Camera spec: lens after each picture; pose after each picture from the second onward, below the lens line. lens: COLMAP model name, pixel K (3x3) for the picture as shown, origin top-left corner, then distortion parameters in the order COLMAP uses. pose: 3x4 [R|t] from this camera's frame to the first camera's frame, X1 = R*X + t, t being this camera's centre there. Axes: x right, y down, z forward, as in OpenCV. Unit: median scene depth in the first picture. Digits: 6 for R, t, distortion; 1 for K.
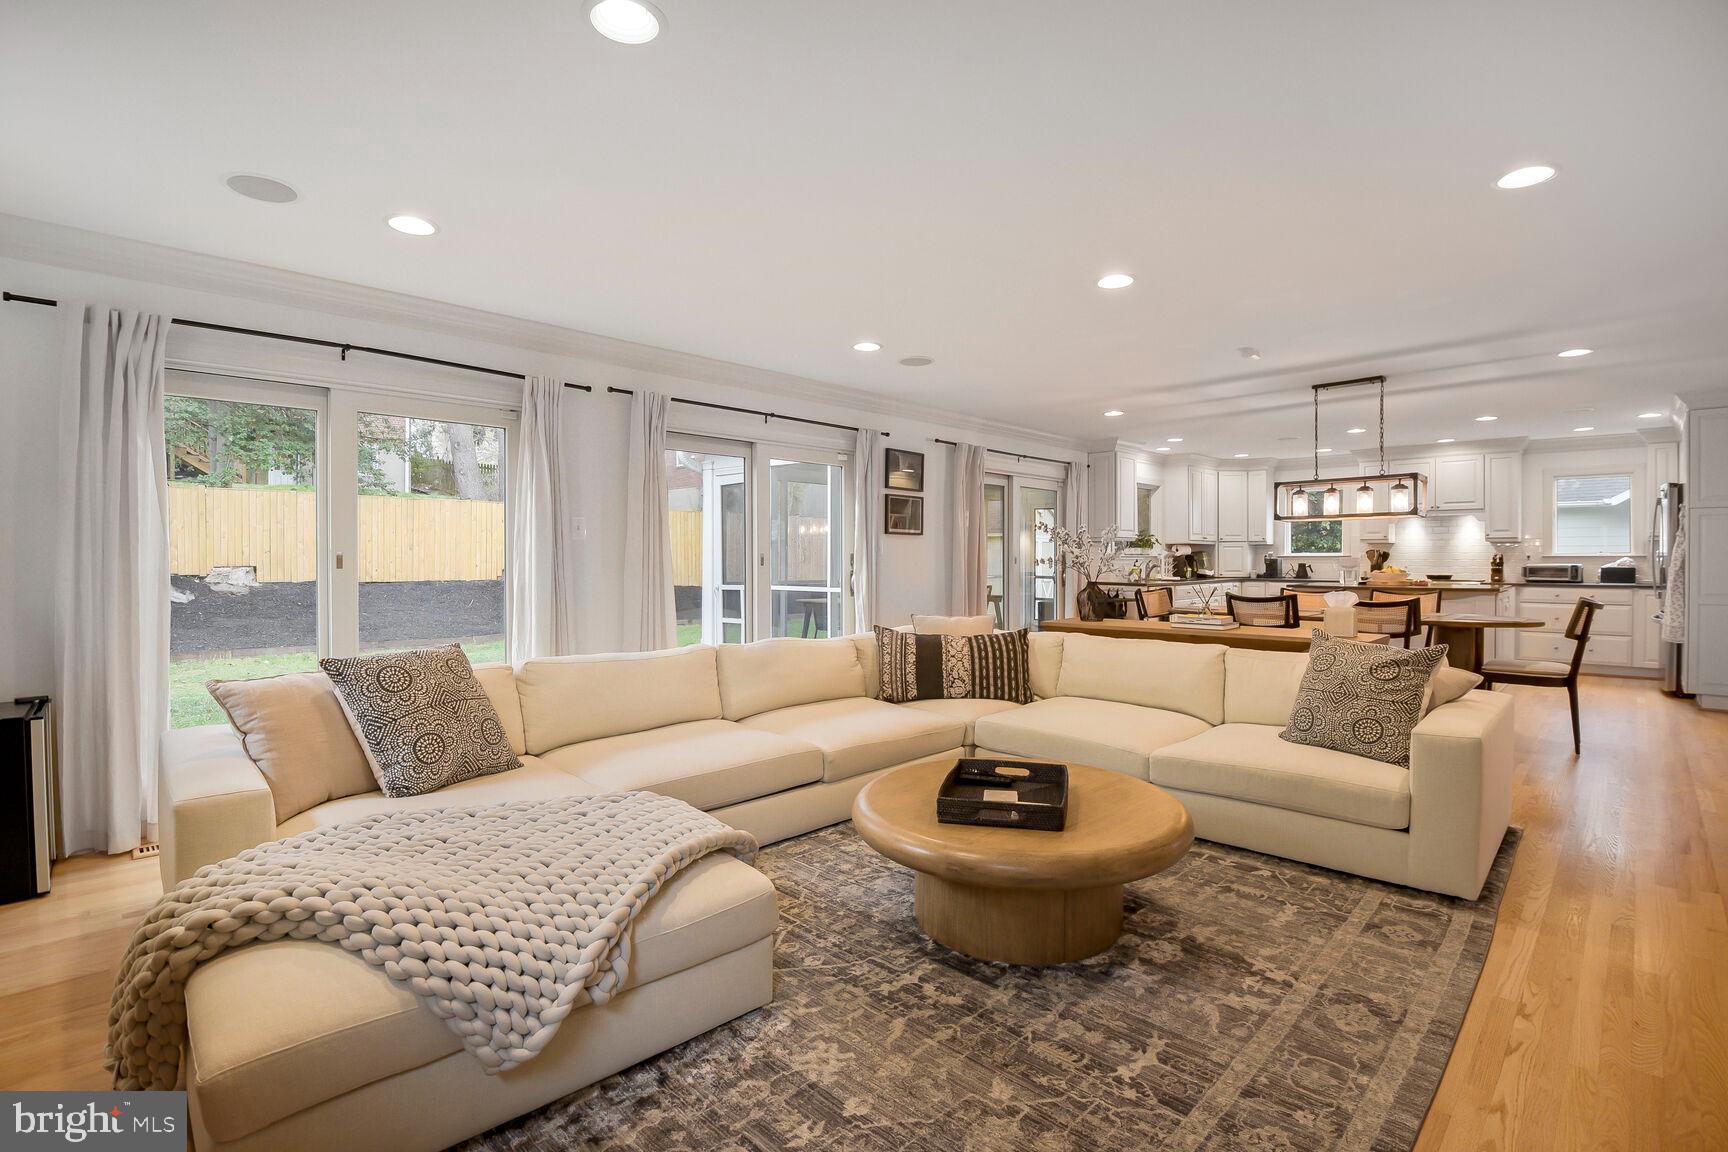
lens RADIAL K [[799.4, 0, 887.8], [0, 799.4, 565.9], [0, 0, 1]] dist [-0.002014, -0.020304]
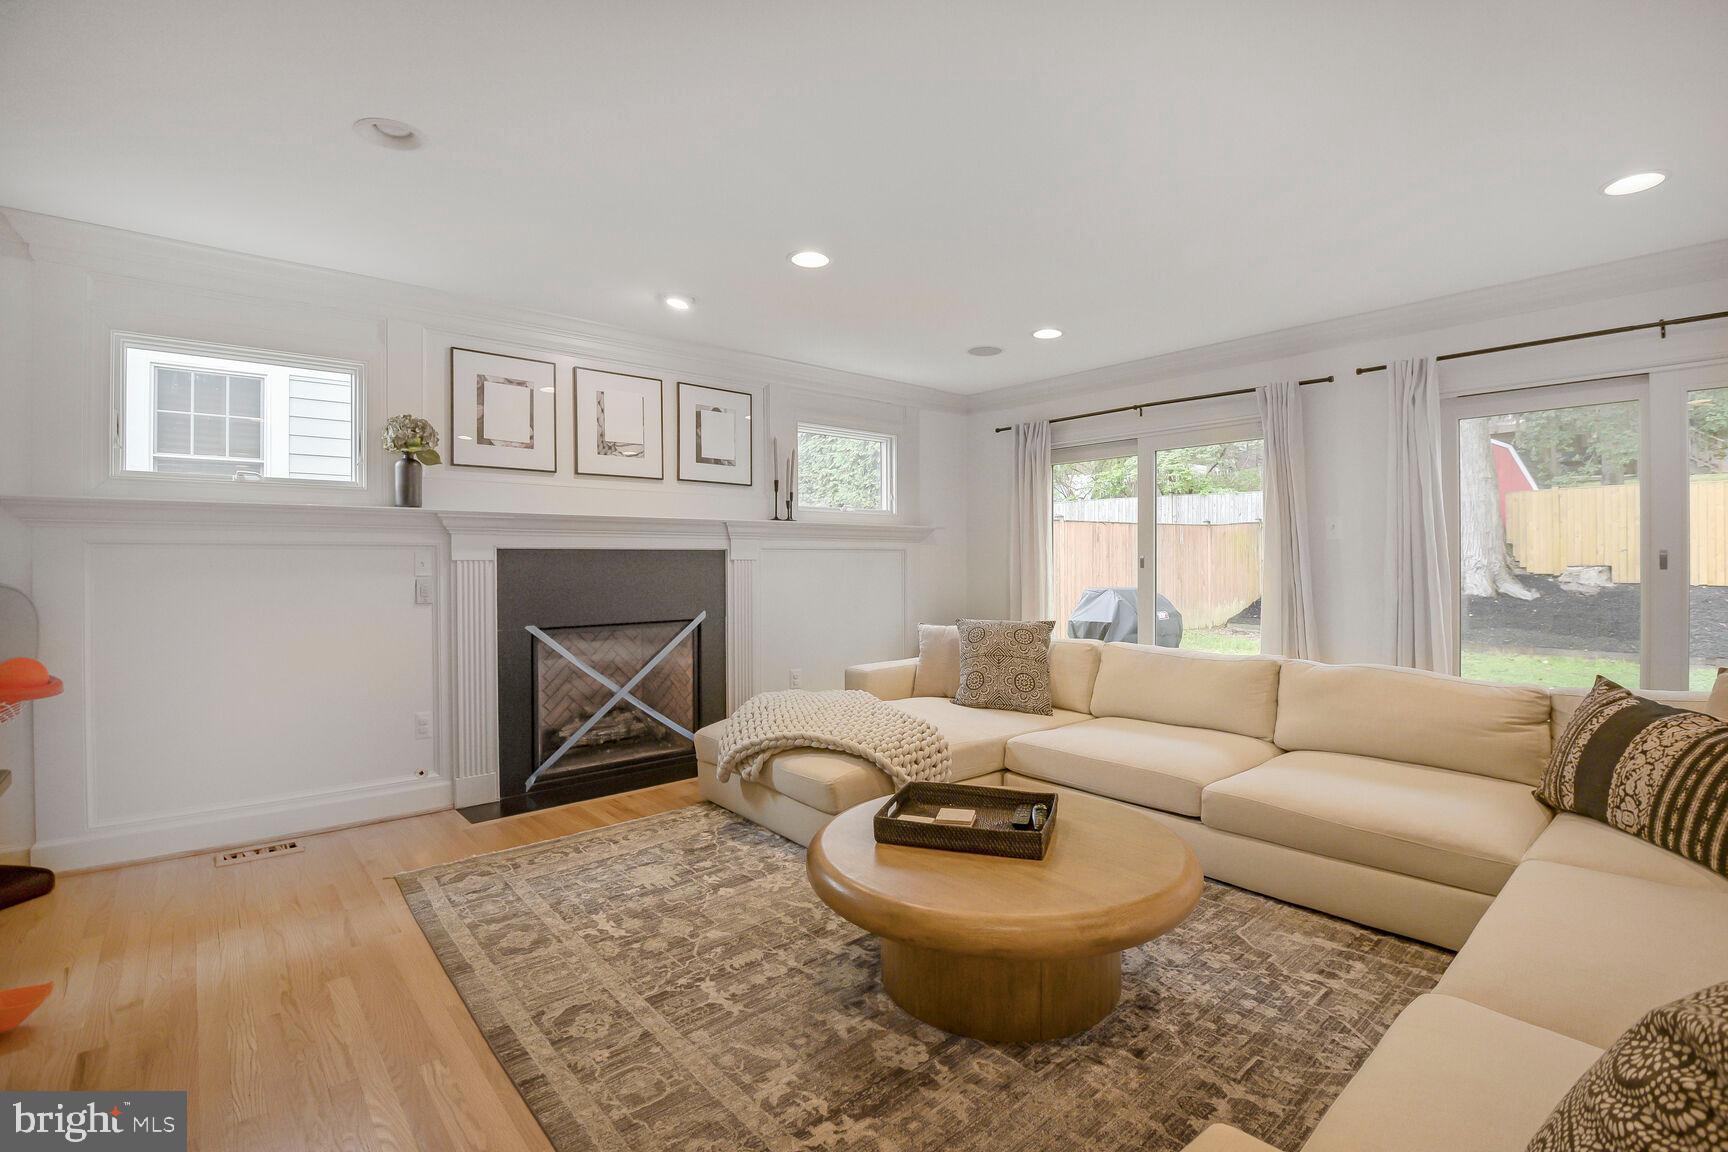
lens RADIAL K [[799.4, 0, 887.8], [0, 799.4, 565.9], [0, 0, 1]] dist [-0.002014, -0.020304]
pose [[-0.082442, 0.006018, -0.996578, 1.101768], [-0.004382, 0.999970, 0.006401, -0.009952], [0.996586, 0.004895, -0.082414, 1.015643]]
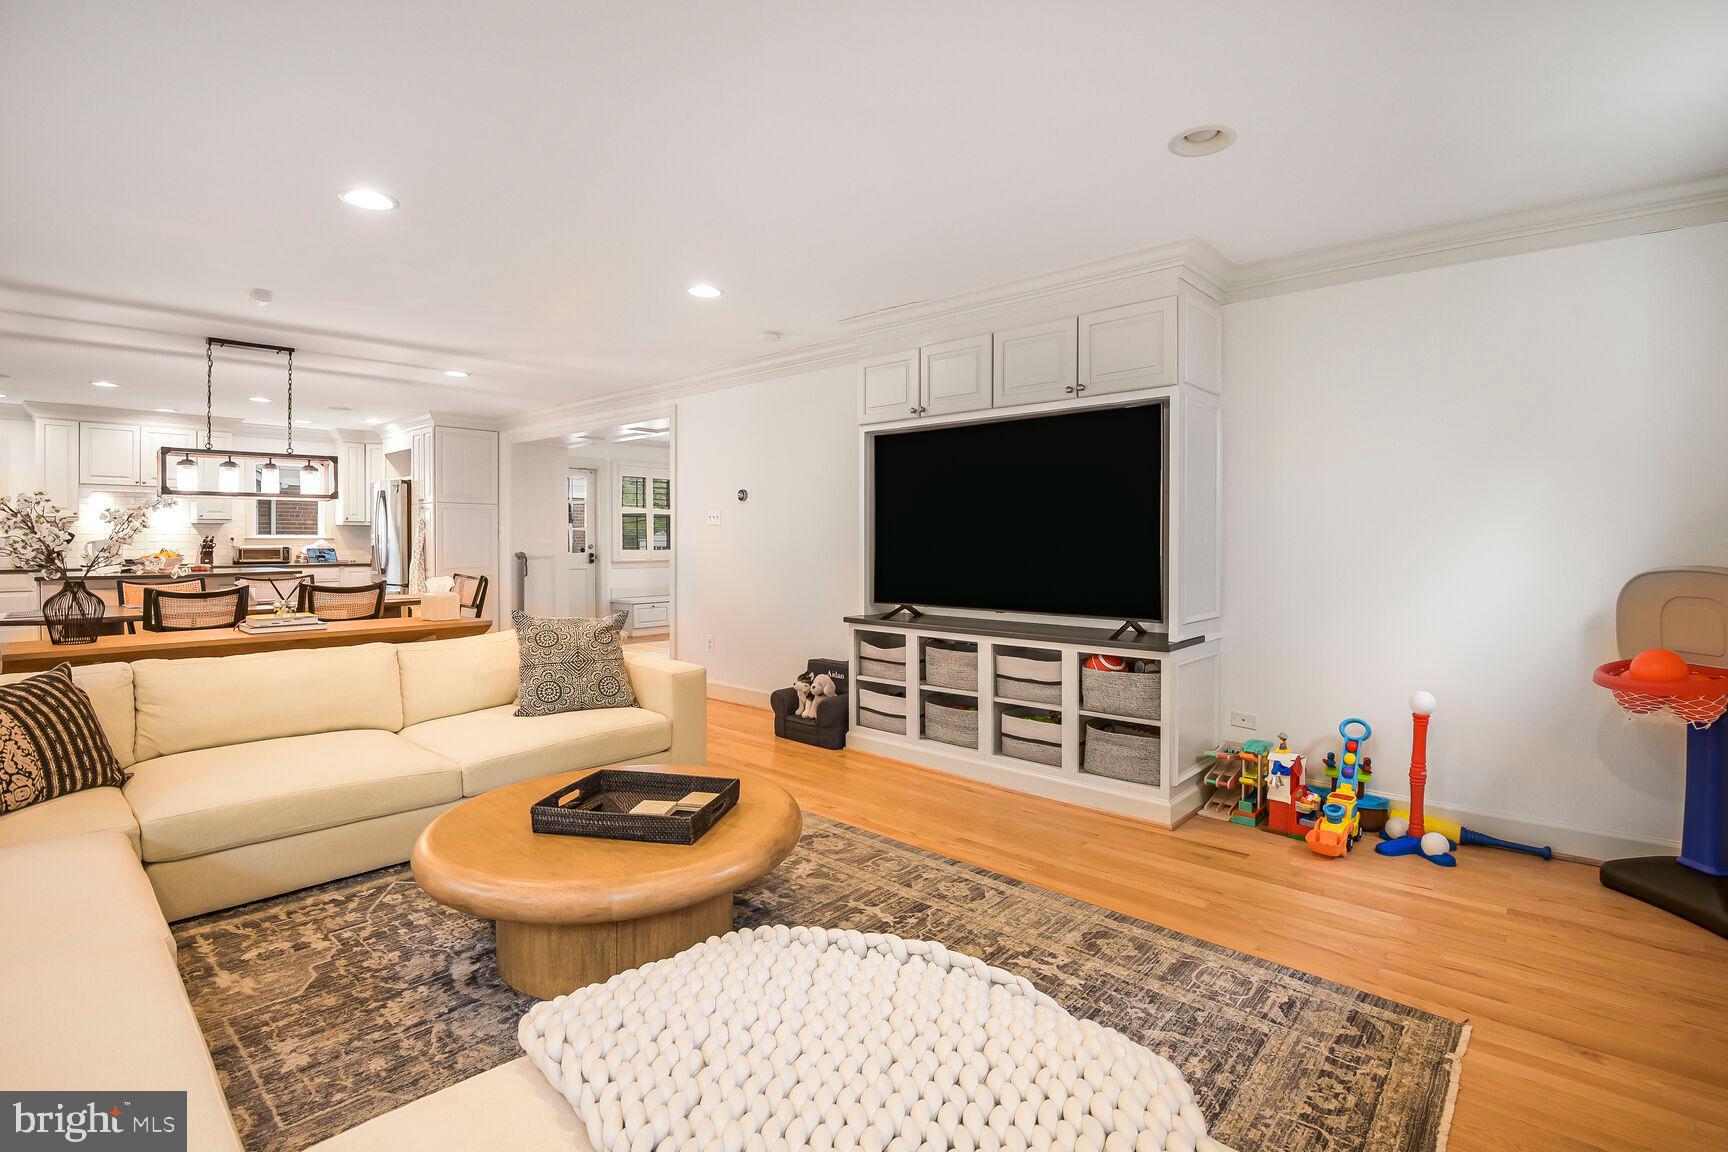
lens RADIAL K [[799.4, 0, 887.8], [0, 799.4, 565.9], [0, 0, 1]] dist [-0.002014, -0.020304]
pose [[-0.047467, -0.030915, 0.998394, -0.797595], [0.004662, 0.999503, 0.031171, -0.018632], [-0.998862, 0.006134, -0.047300, 0.786477]]
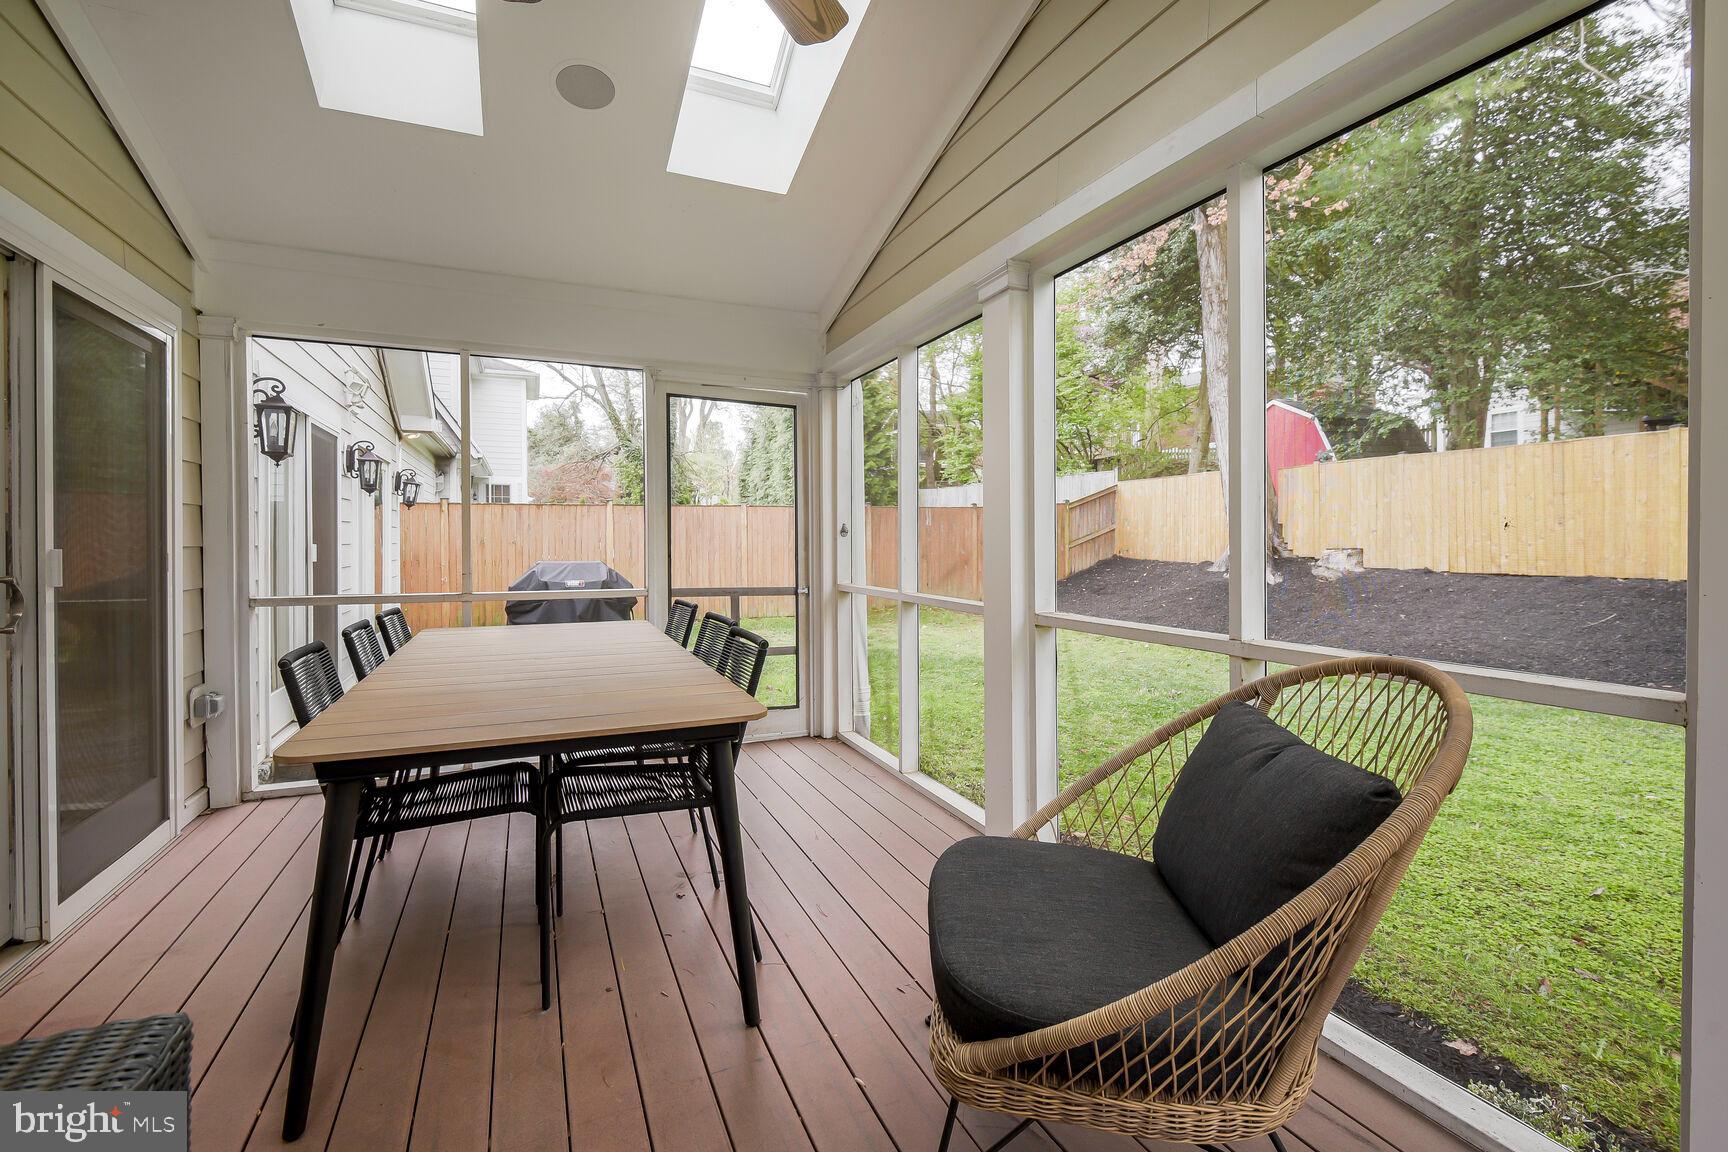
lens RADIAL K [[799.4, 0, 887.8], [0, 799.4, 565.9], [0, 0, 1]] dist [-0.002014, -0.020304]
pose [[-0.363803, 0.029813, -0.930999, 0.932737], [-0.003489, 0.999437, 0.033368, -0.038286], [0.931469, 0.015388, -0.363494, 4.126781]]
